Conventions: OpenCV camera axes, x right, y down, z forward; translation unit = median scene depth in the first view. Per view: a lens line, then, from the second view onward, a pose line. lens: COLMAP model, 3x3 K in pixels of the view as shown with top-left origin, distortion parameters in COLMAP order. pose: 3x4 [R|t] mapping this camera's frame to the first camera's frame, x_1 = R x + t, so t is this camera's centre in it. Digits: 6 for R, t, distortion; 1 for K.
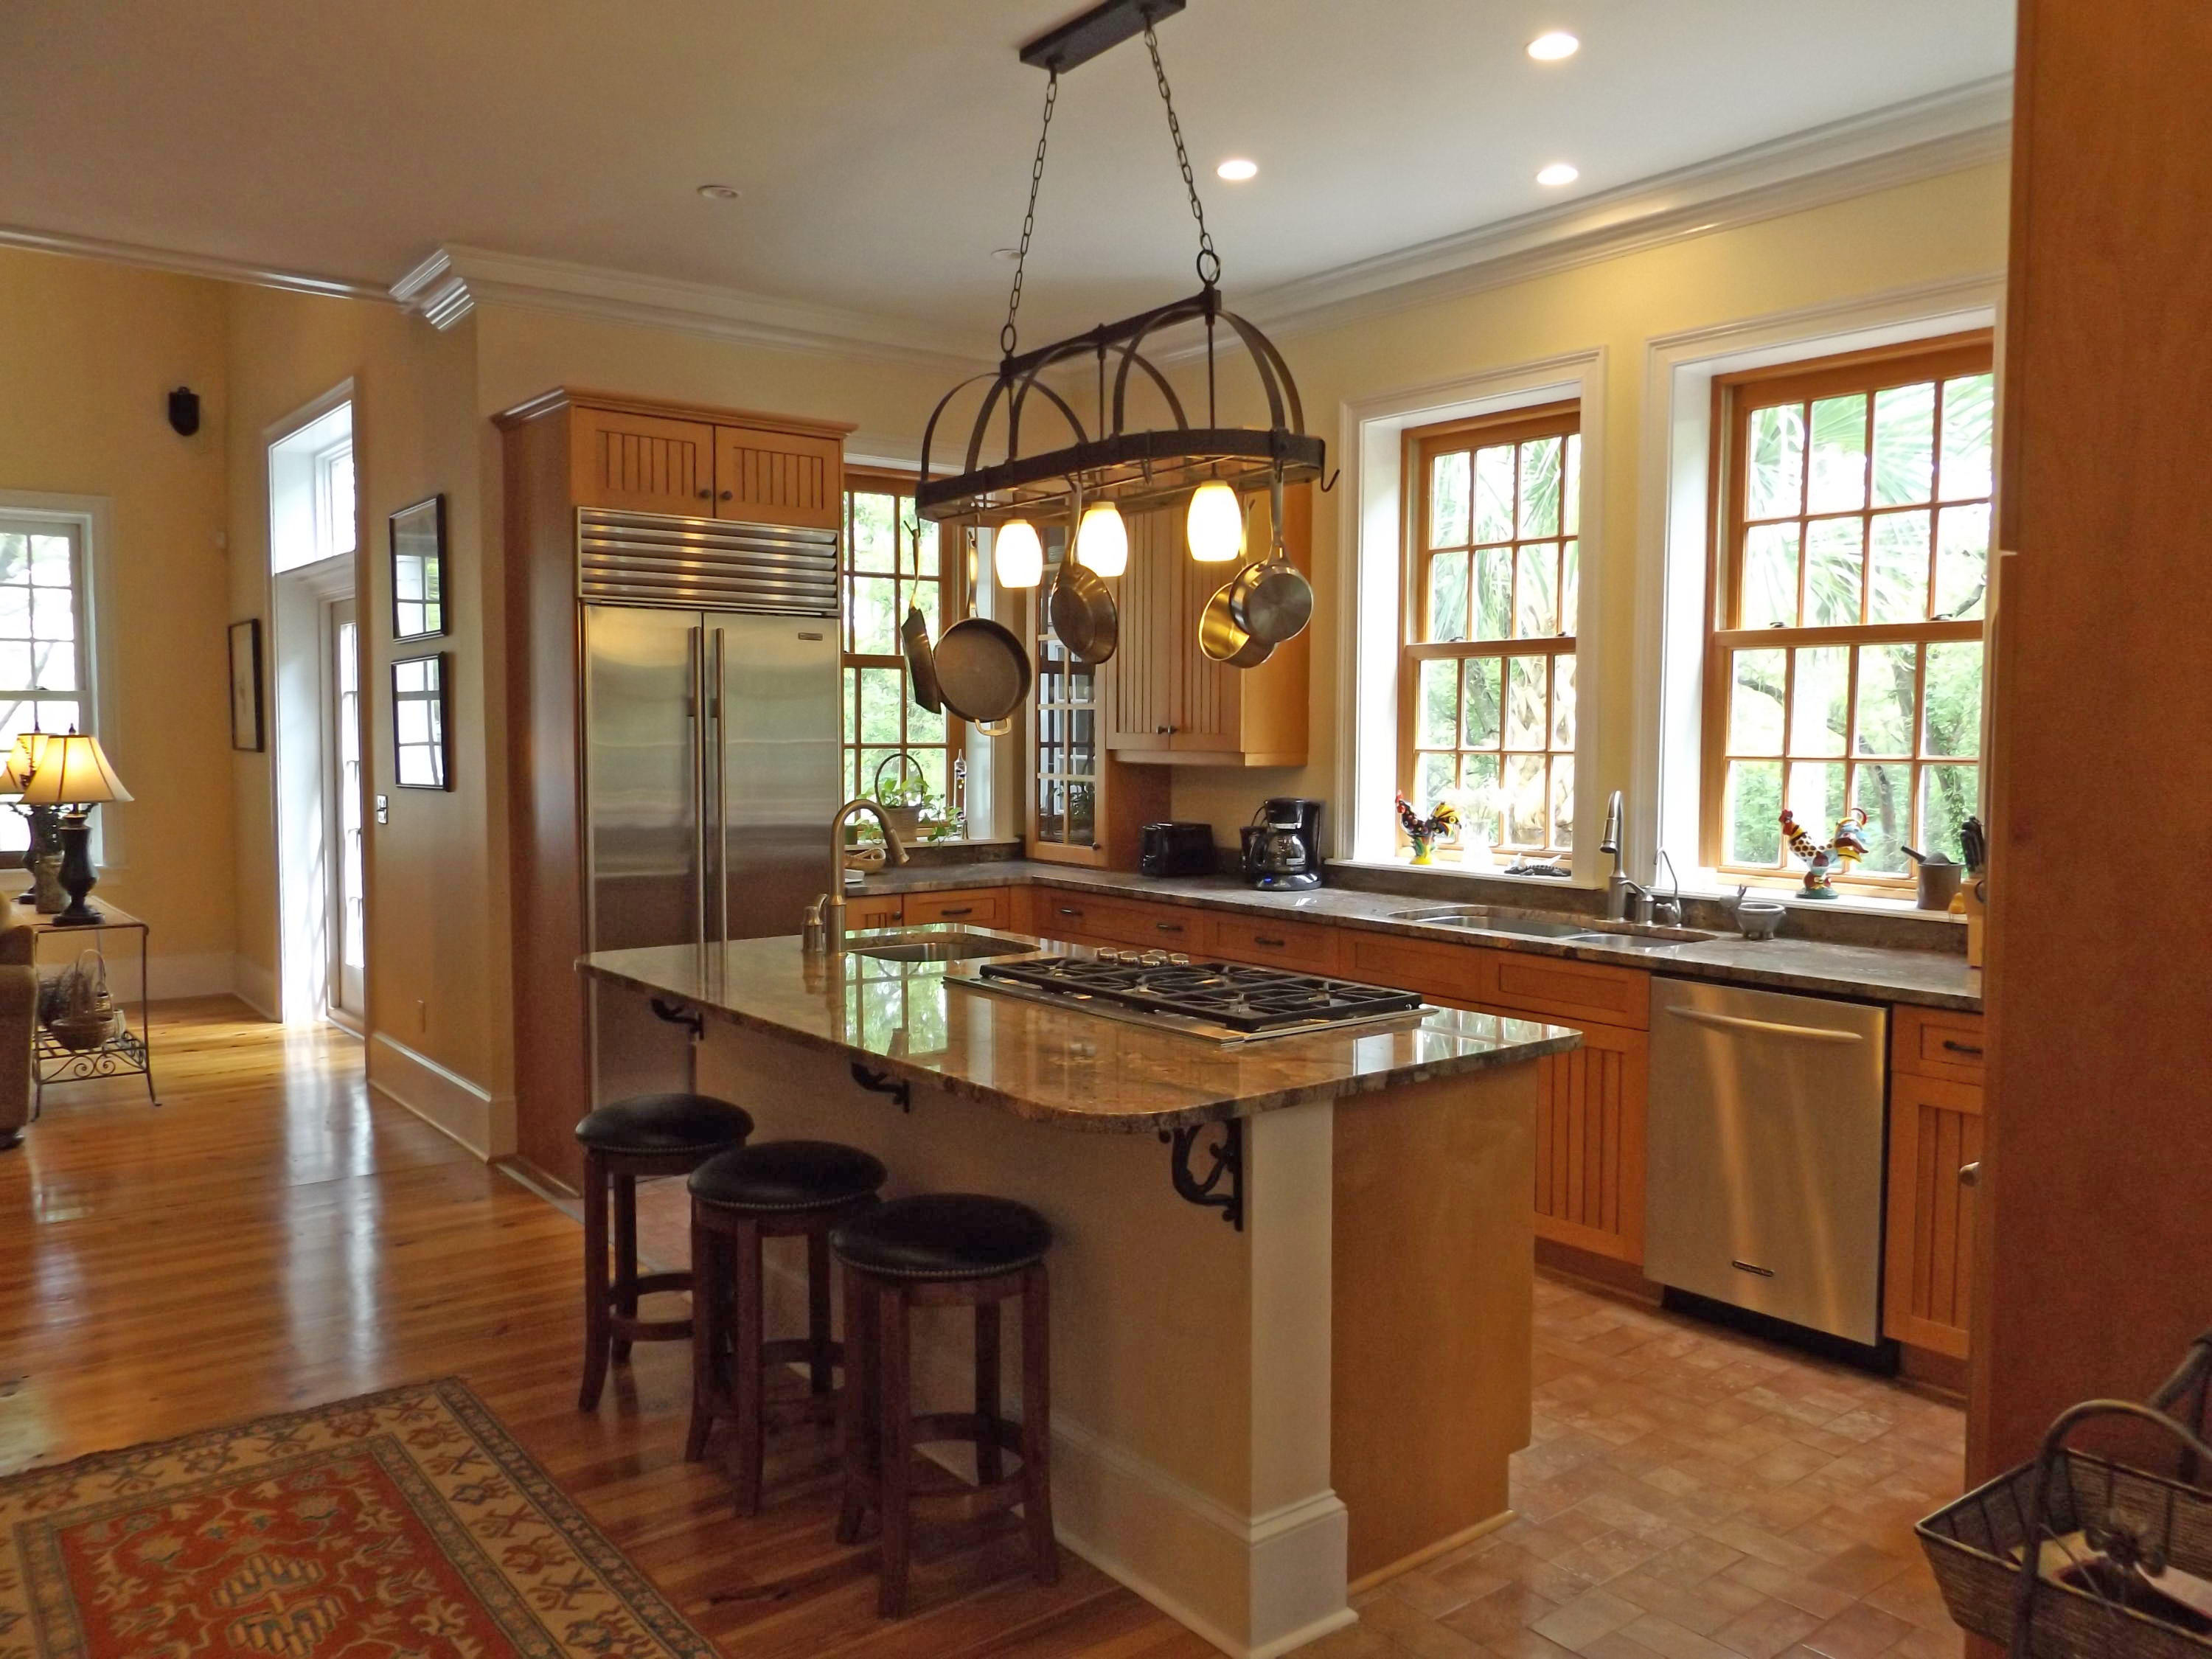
lens RADIAL K [[1650.1, 0, 1108.9], [0, 1650.1, 827.0], [0, 0, 1]] dist [0.002641, 0.001739]
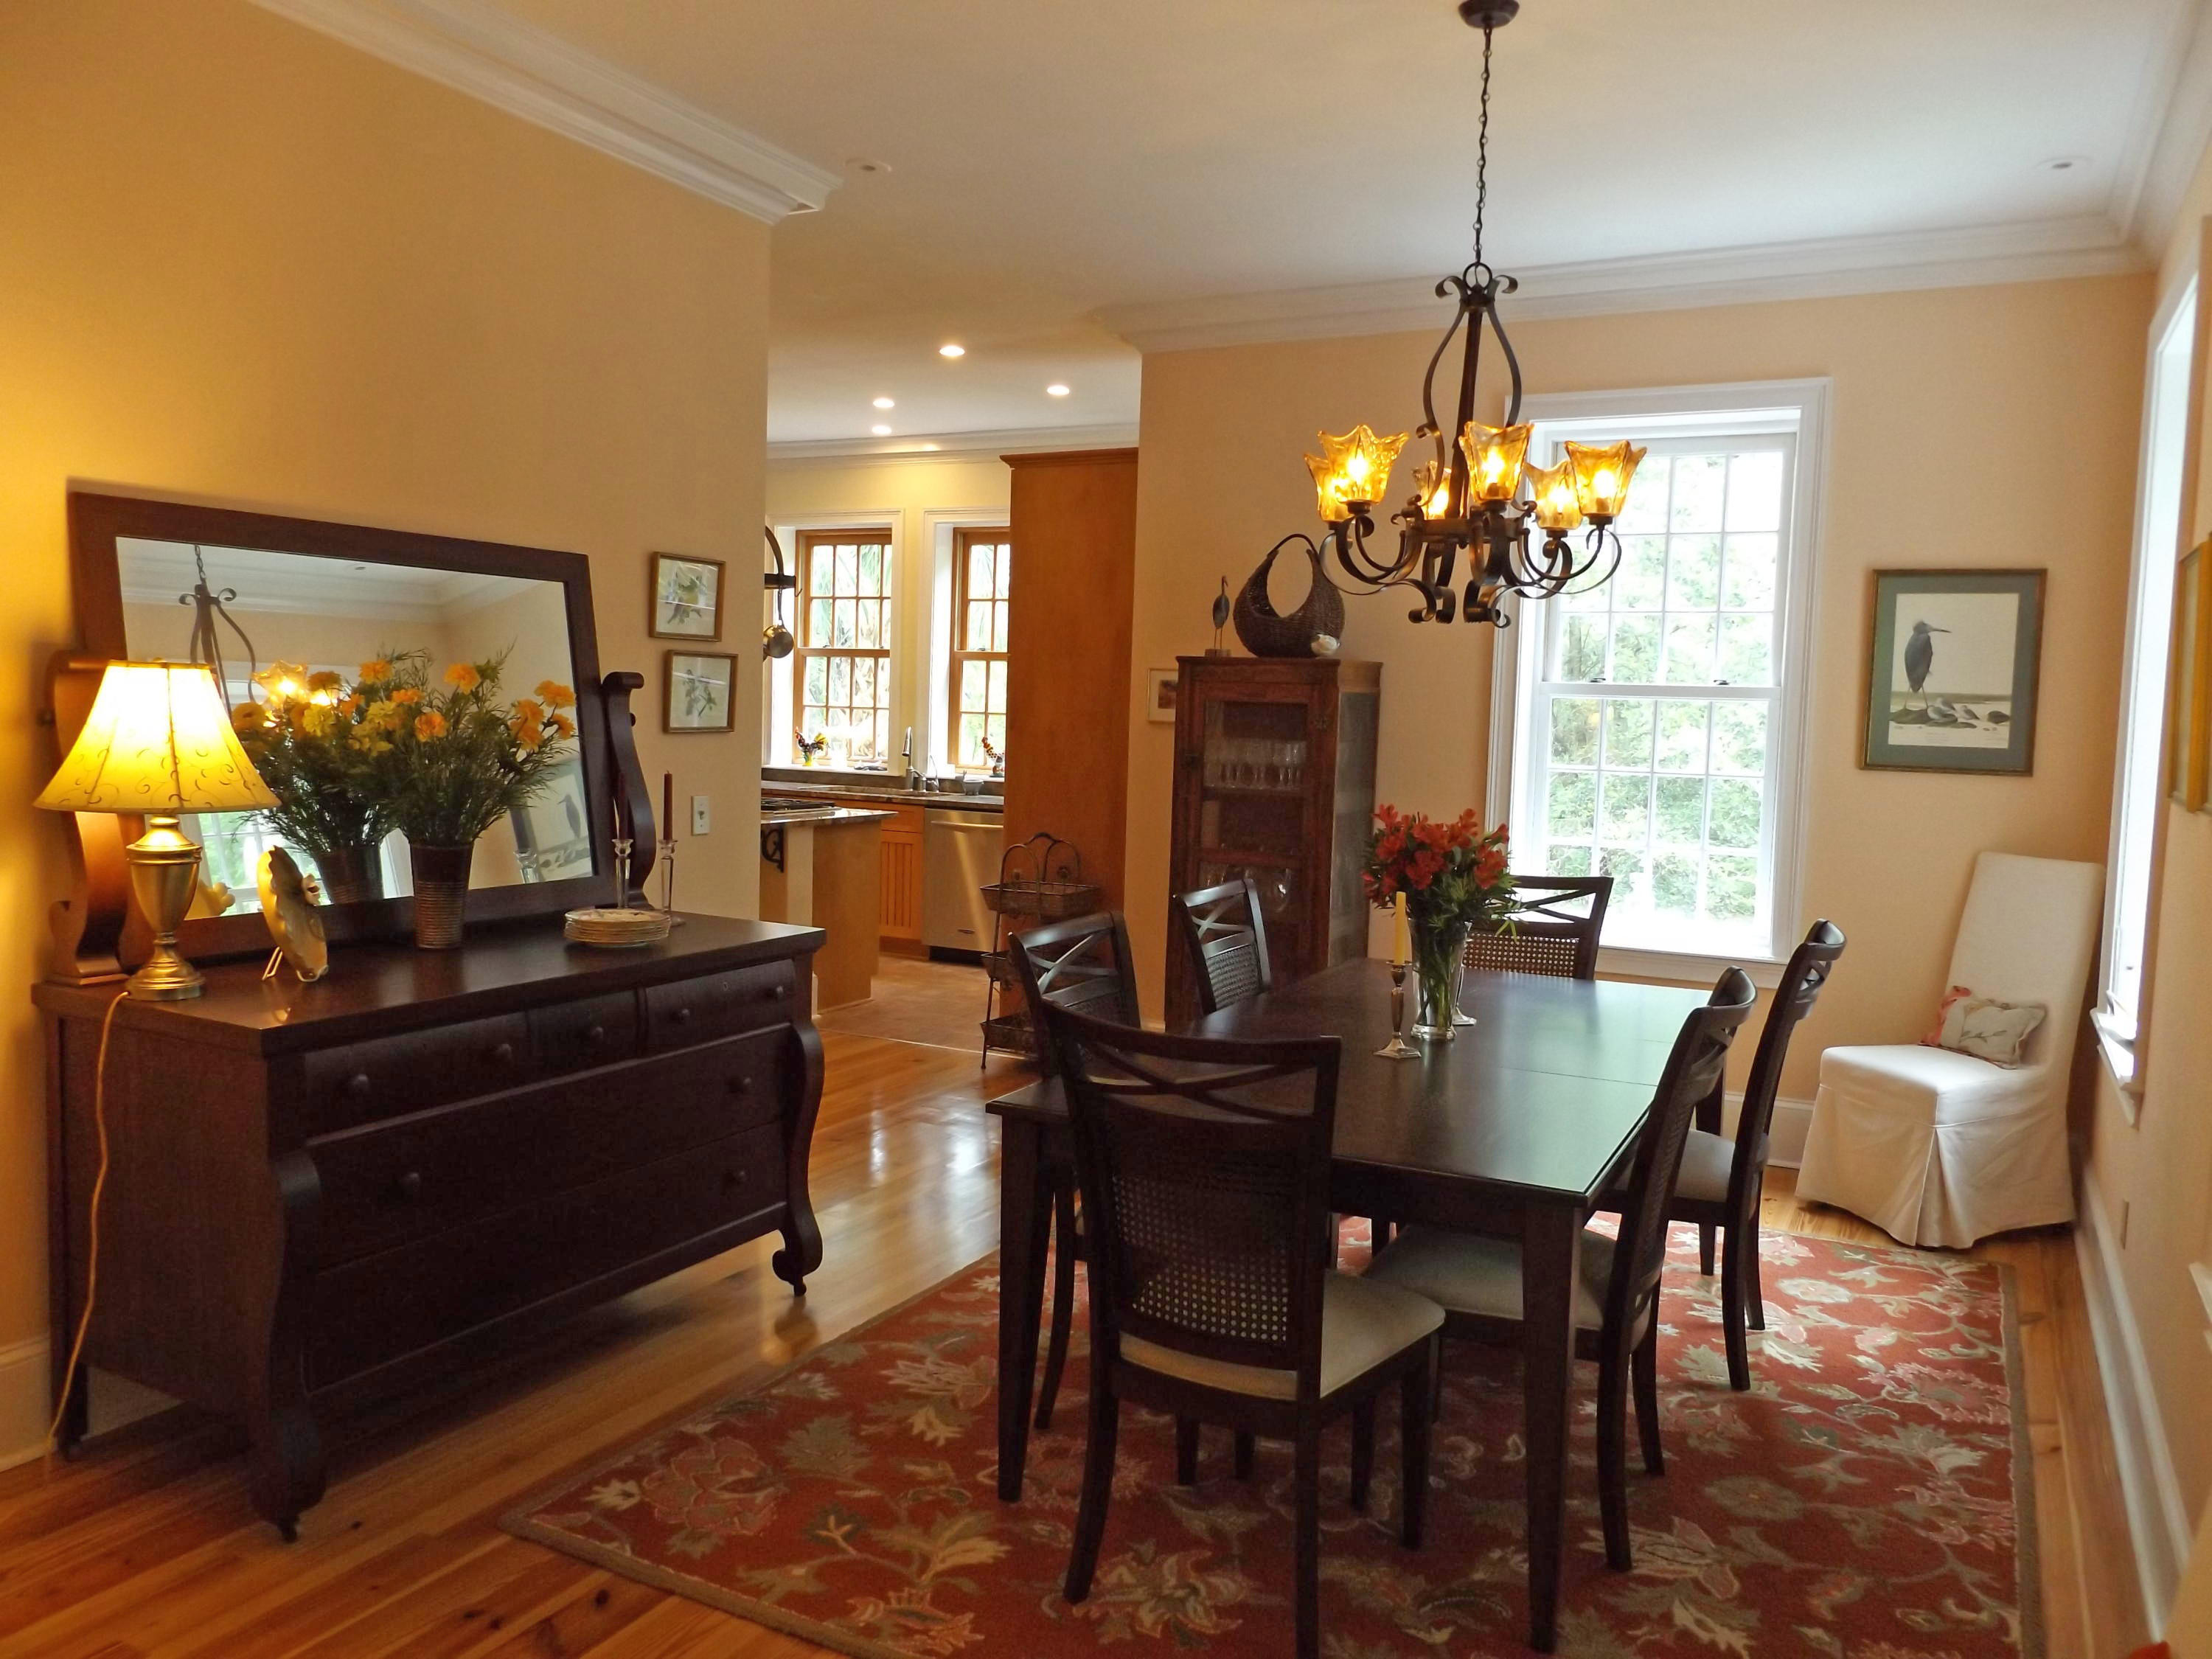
lens RADIAL K [[1650.1, 0, 1107.2], [0, 1650.1, 821.1], [0, 0, 1]] dist [0.002641, 0.001739]
pose [[0.914100, -0.007011, 0.405429, -0.294830], [-0.002149, 0.999753, 0.022132, 0.047846], [-0.405484, -0.021102, 0.913859, -0.960552]]
